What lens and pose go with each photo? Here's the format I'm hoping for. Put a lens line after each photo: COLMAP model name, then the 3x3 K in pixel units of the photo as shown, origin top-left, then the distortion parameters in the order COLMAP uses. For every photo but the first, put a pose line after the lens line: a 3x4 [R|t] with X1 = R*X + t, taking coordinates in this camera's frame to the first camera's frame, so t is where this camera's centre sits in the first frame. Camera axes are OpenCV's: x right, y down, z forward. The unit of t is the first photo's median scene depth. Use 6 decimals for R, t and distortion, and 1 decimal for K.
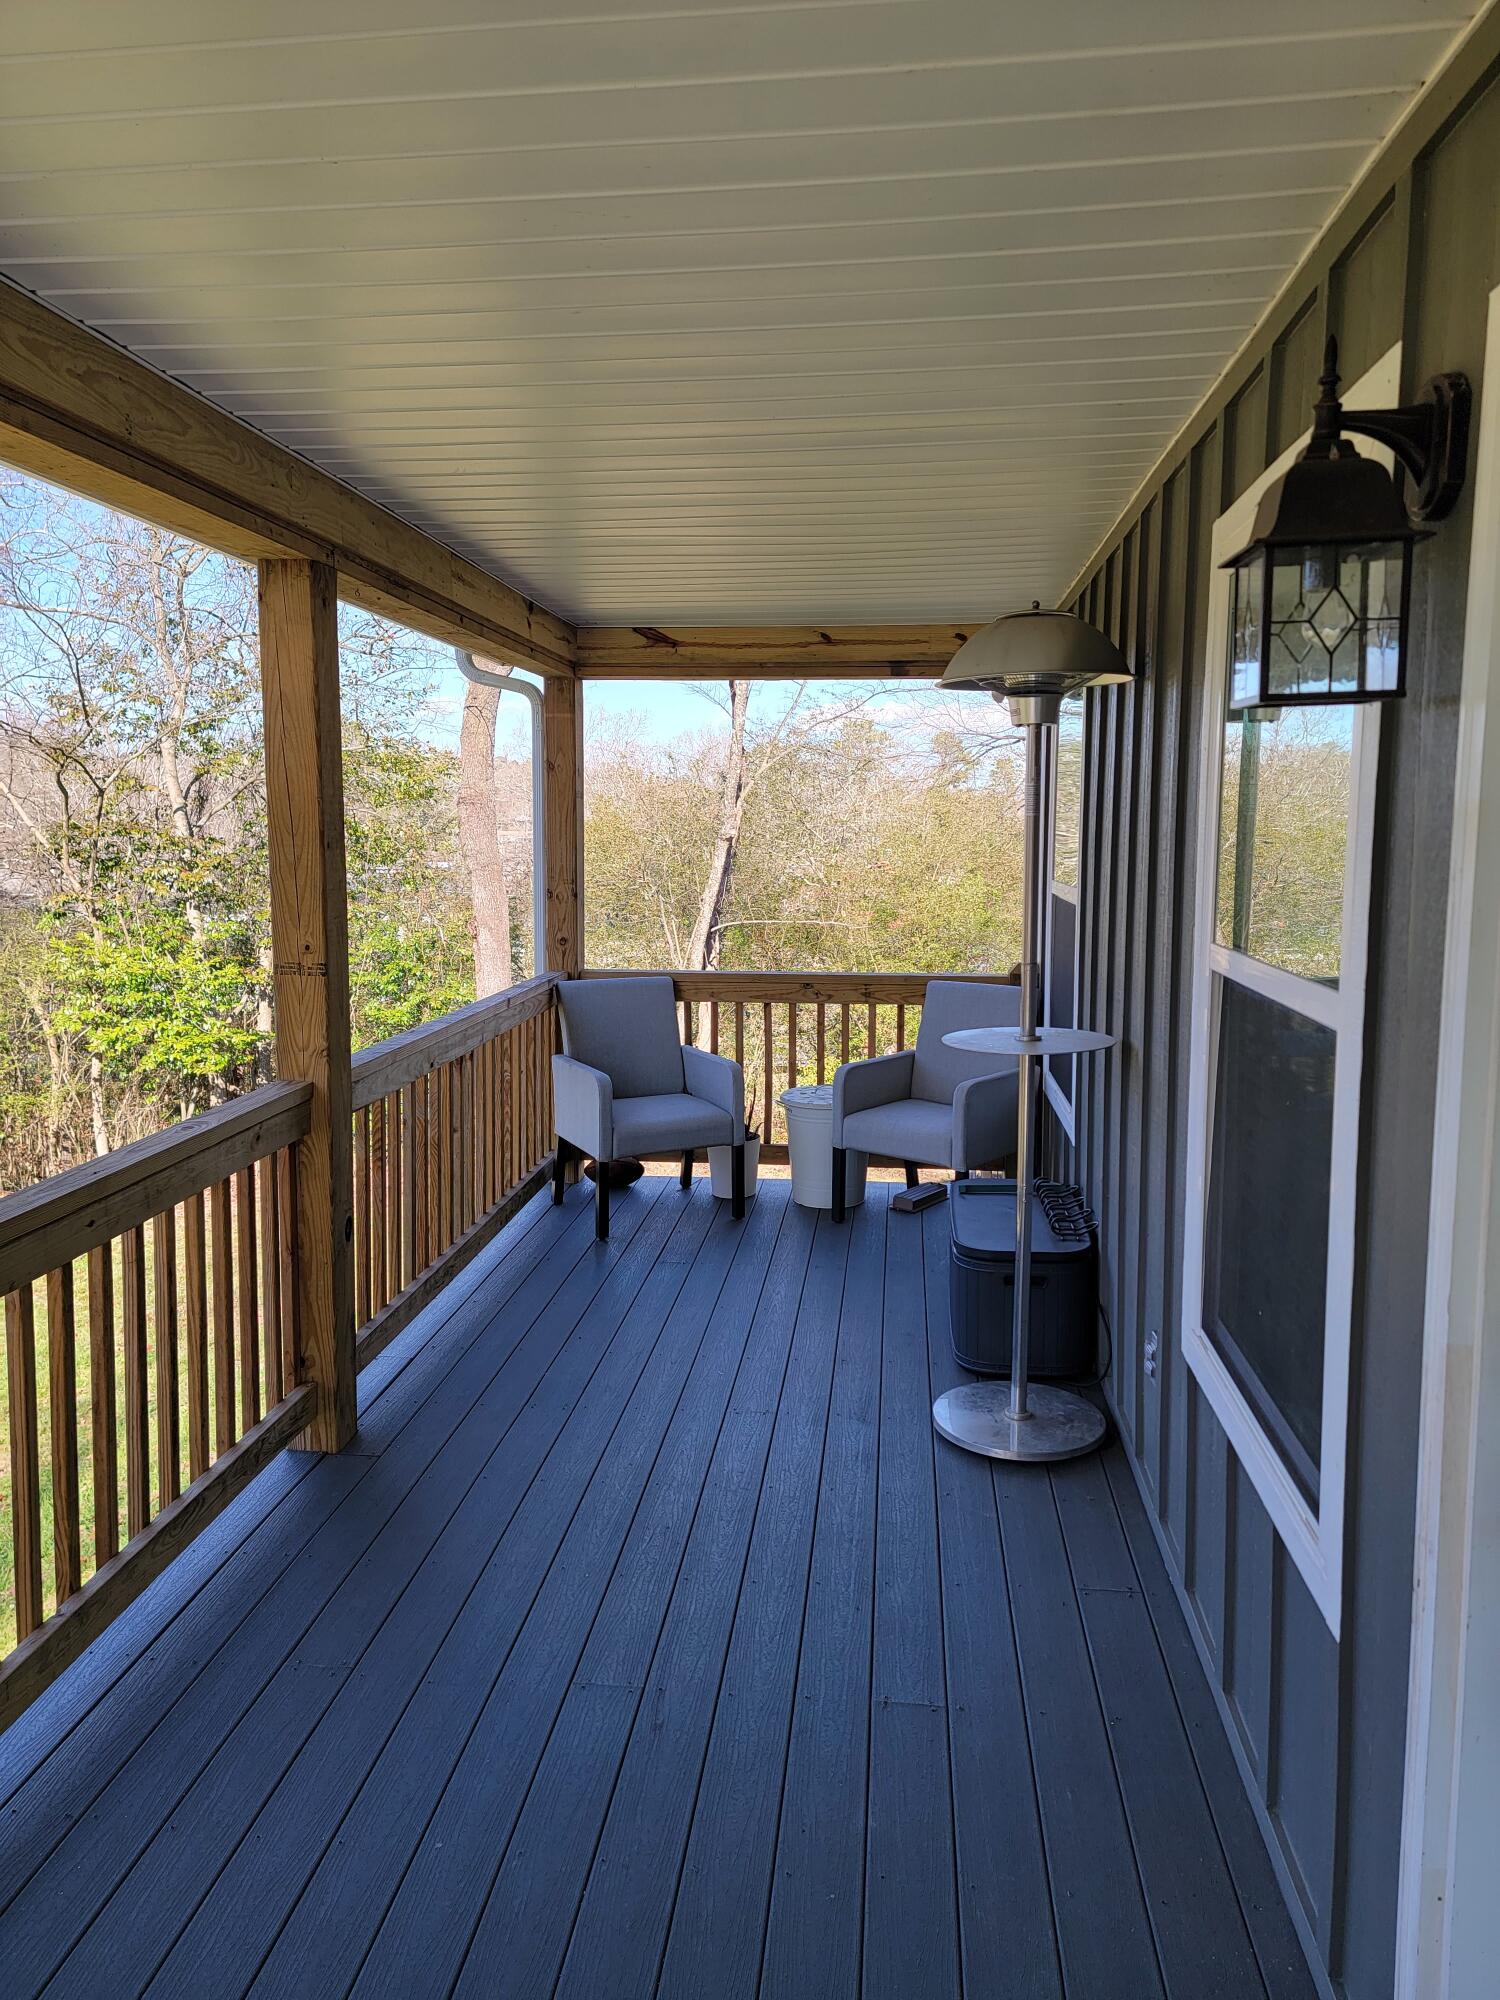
lens RADIAL K [[1373.7, 0, 750.0], [0, 1373.7, 1000.0], [0, 0, 1]] dist [0.081501, -0.000130]
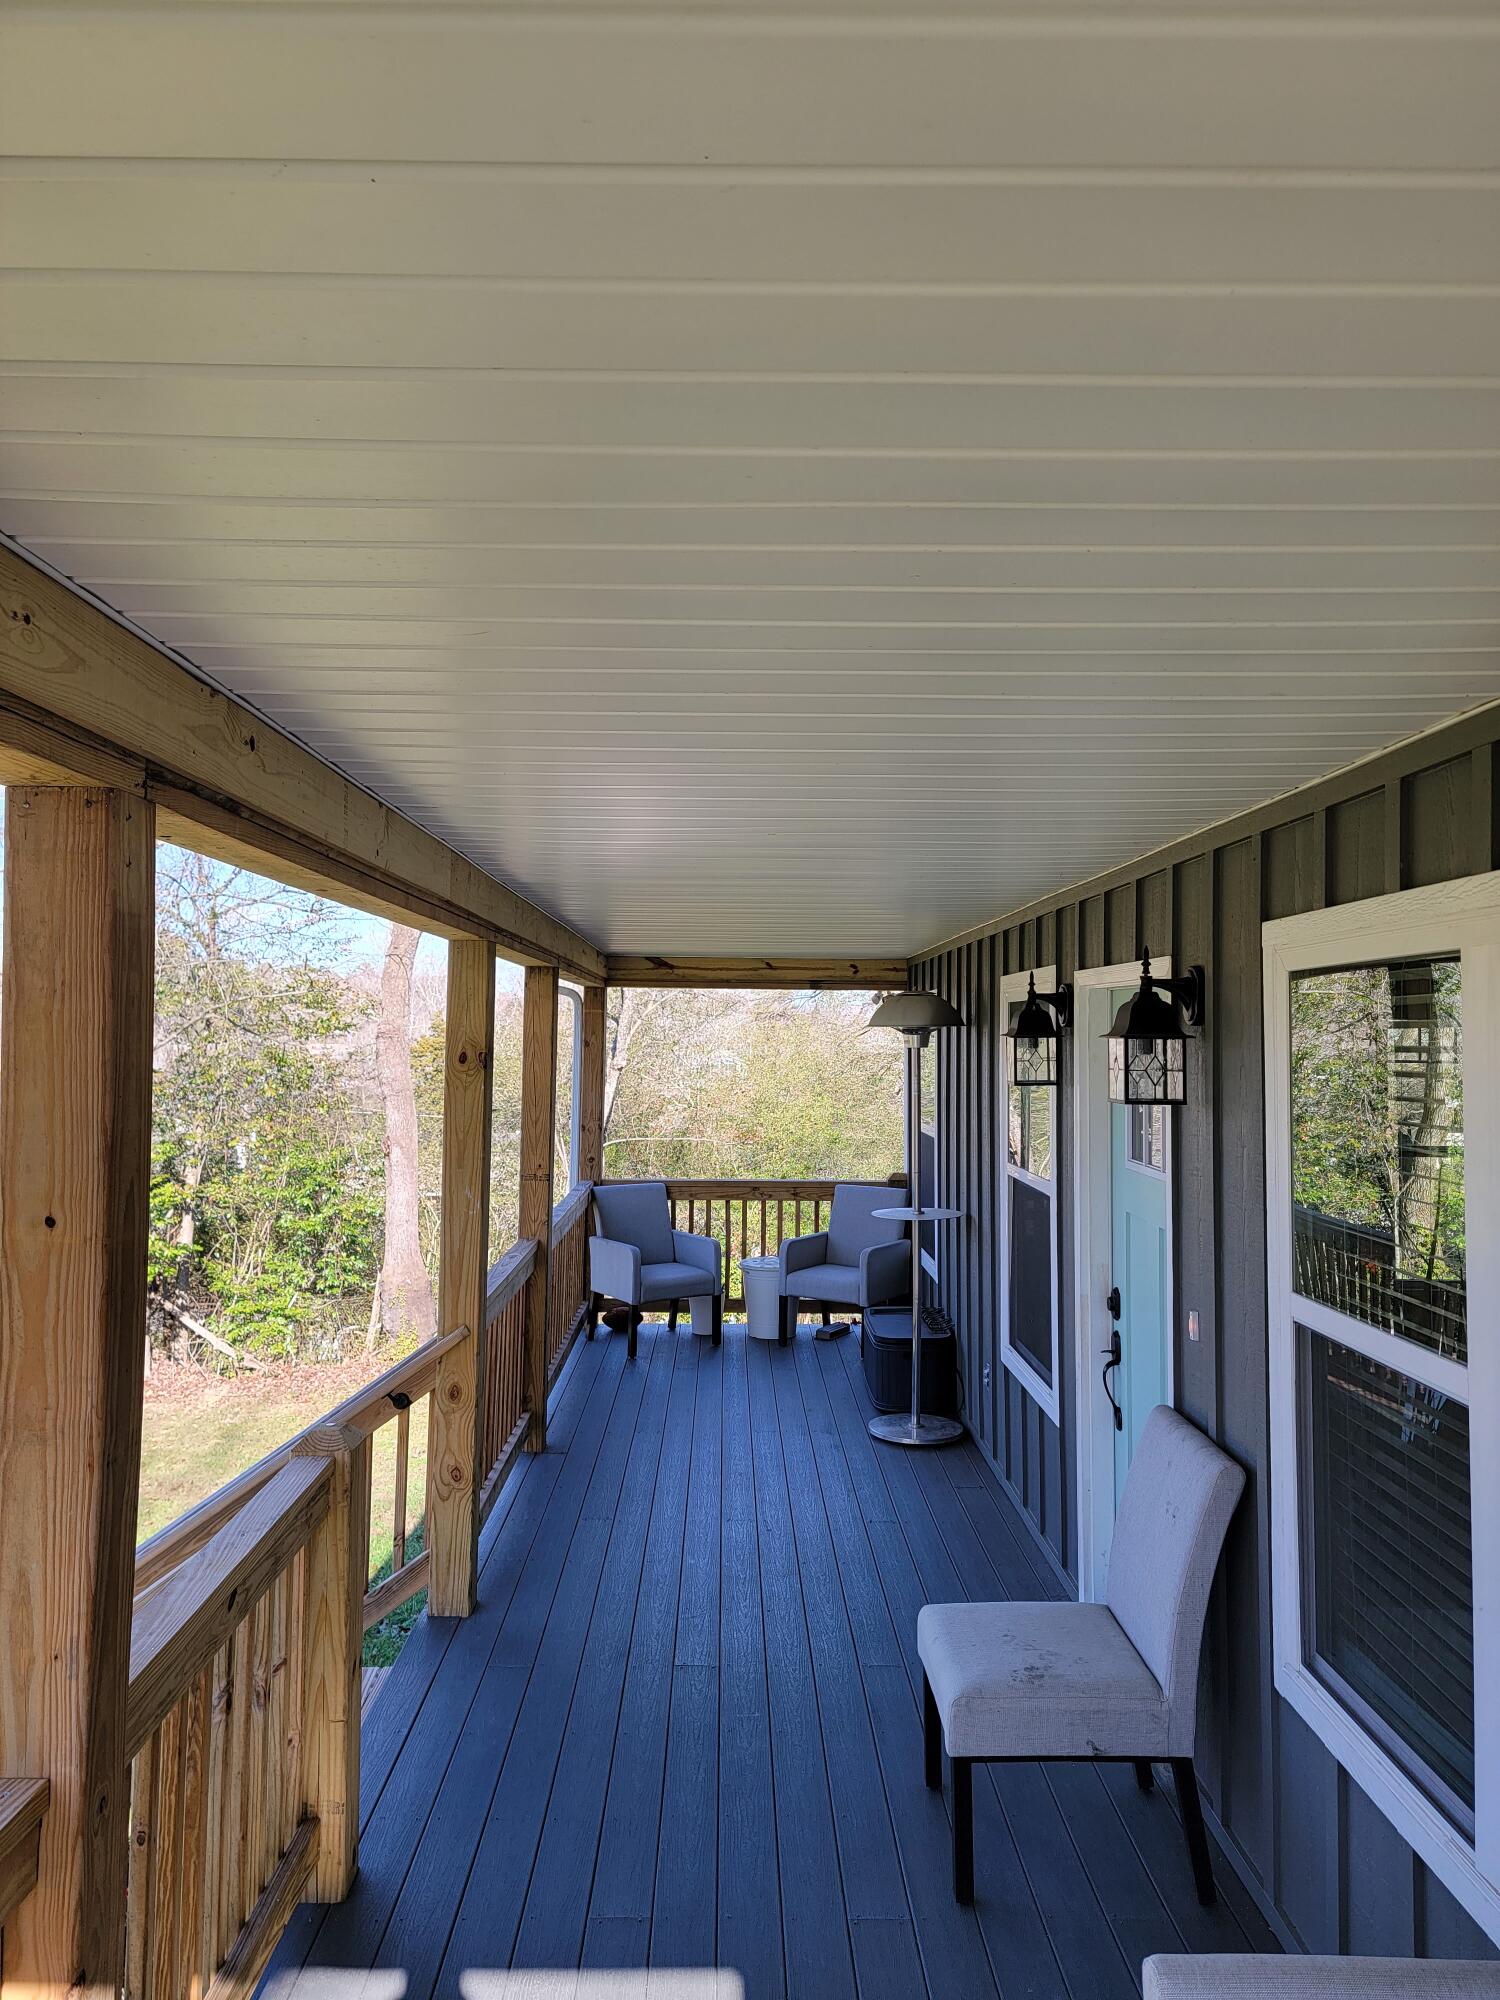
lens RADIAL K [[1361.0, 0, 750.0], [0, 1361.0, 1000.0], [0, 0, 1]] dist [0.007230, 0.000363]
pose [[0.992354, 0.007682, 0.123188, -0.155993], [0.011539, 0.987915, -0.154563, 0.016365], [-0.122886, 0.154803, 0.980273, -0.508353]]
